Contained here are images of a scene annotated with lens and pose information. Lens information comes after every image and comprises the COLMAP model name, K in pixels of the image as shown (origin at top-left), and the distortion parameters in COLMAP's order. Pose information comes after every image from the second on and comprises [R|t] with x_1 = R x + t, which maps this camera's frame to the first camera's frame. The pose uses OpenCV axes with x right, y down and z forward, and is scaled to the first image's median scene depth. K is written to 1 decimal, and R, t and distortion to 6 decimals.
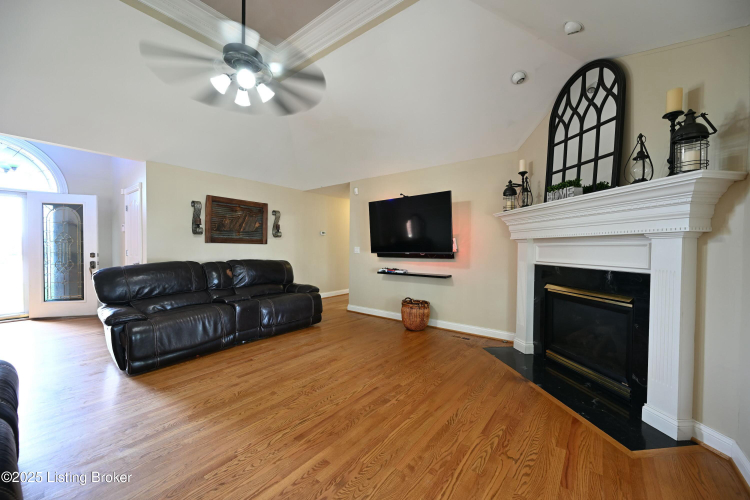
lens RADIAL K [[291.5, 0, 374.8], [0, 291.5, 252.3], [0, 0, 1]] dist [-0.001724, -0.000069]
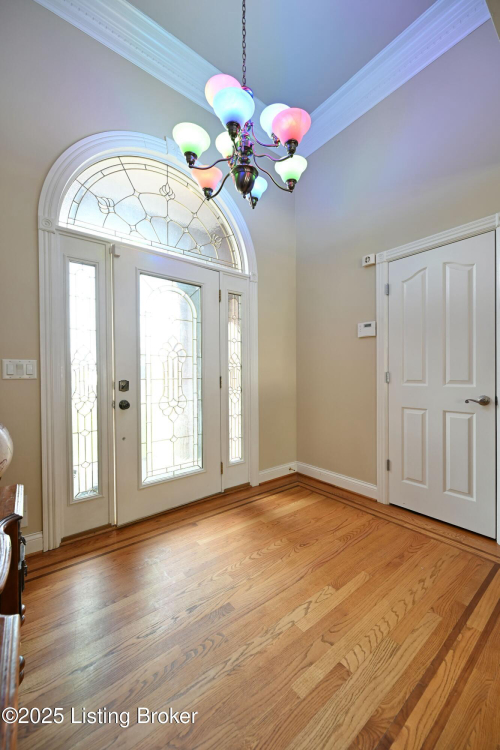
lens RADIAL K [[293.4, 0, 249.8], [0, 293.4, 376.7], [0, 0, 1]] dist [-0.000370, -0.000008]
pose [[0.972617, -0.007027, -0.232309, -1.598034], [0.004993, 0.999944, -0.009342, 0.008911], [0.232362, 0.007926, 0.972597, 0.743937]]
